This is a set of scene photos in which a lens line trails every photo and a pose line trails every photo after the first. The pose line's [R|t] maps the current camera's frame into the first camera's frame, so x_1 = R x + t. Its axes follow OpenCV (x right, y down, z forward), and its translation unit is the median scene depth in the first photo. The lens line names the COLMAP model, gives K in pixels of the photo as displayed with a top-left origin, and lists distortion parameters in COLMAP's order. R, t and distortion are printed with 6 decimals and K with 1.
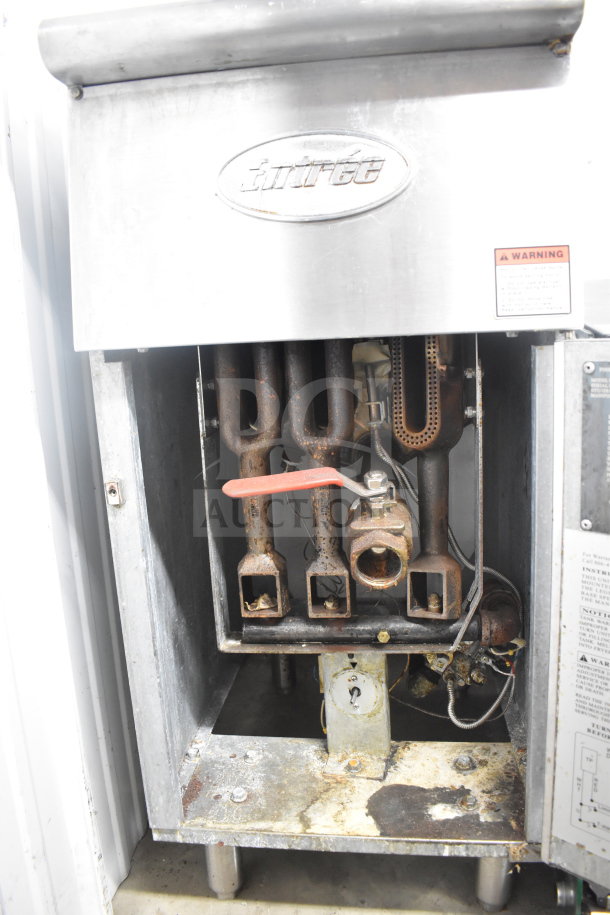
lens RADIAL K [[704.5, 0, 305.0], [0, 704.5, 457.5], [0, 0, 1]] dist [-0.090366, 0.010223]
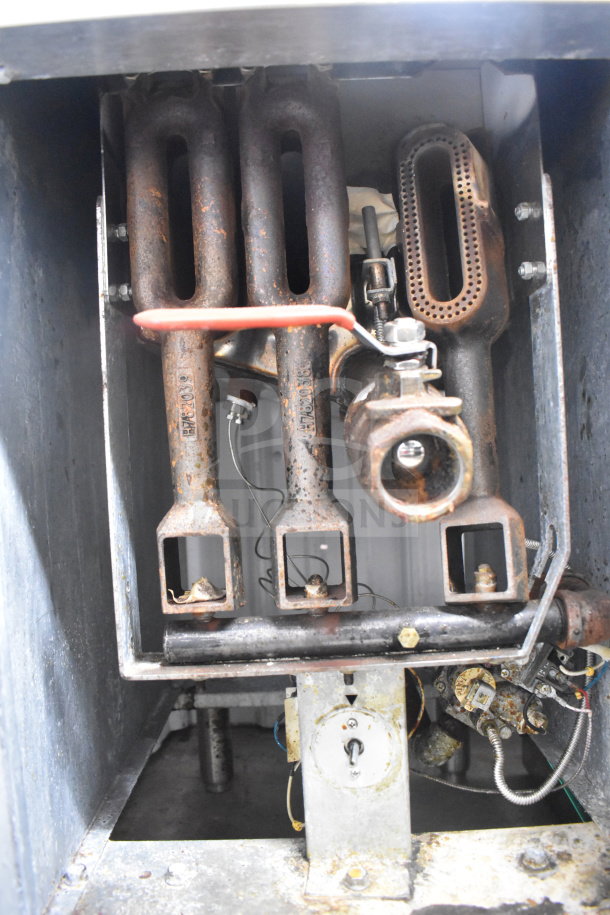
lens RADIAL K [[704.5, 0, 305.0], [0, 704.5, 457.5], [0, 0, 1]] dist [-0.090366, 0.010223]
pose [[0.992700, 0.001344, 0.120602, -0.043234], [0.018285, 0.986701, -0.161511, 0.193121], [-0.119215, 0.162537, 0.979474, 0.396627]]
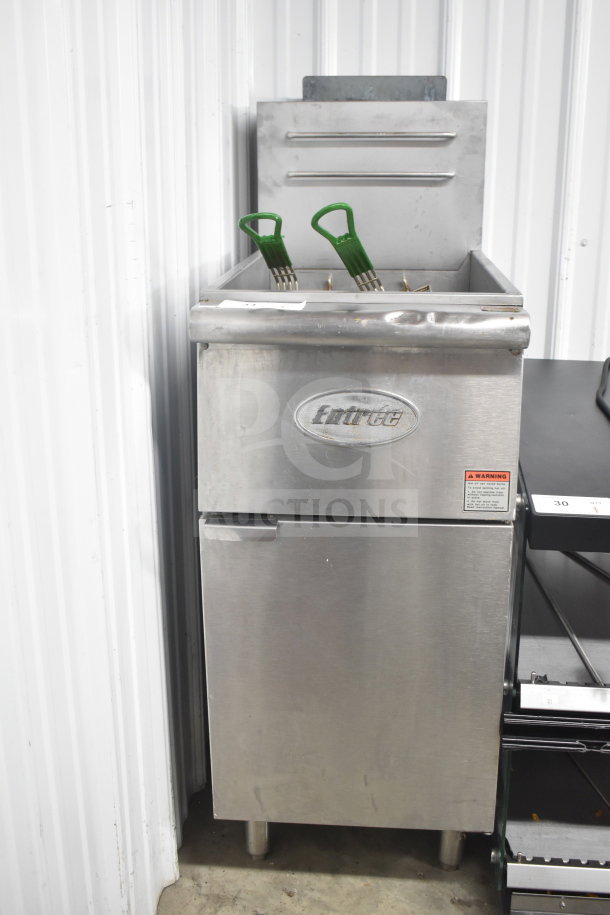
lens RADIAL K [[990.8, 0, 305.0], [0, 990.8, 457.5], [0, 0, 1]] dist [-0.014075, -0.004907]
pose [[0.997677, 0.034452, 0.058762, -0.196248], [-0.041628, 0.991205, 0.125621, -0.484574], [-0.053917, -0.127775, 0.990337, -1.038464]]
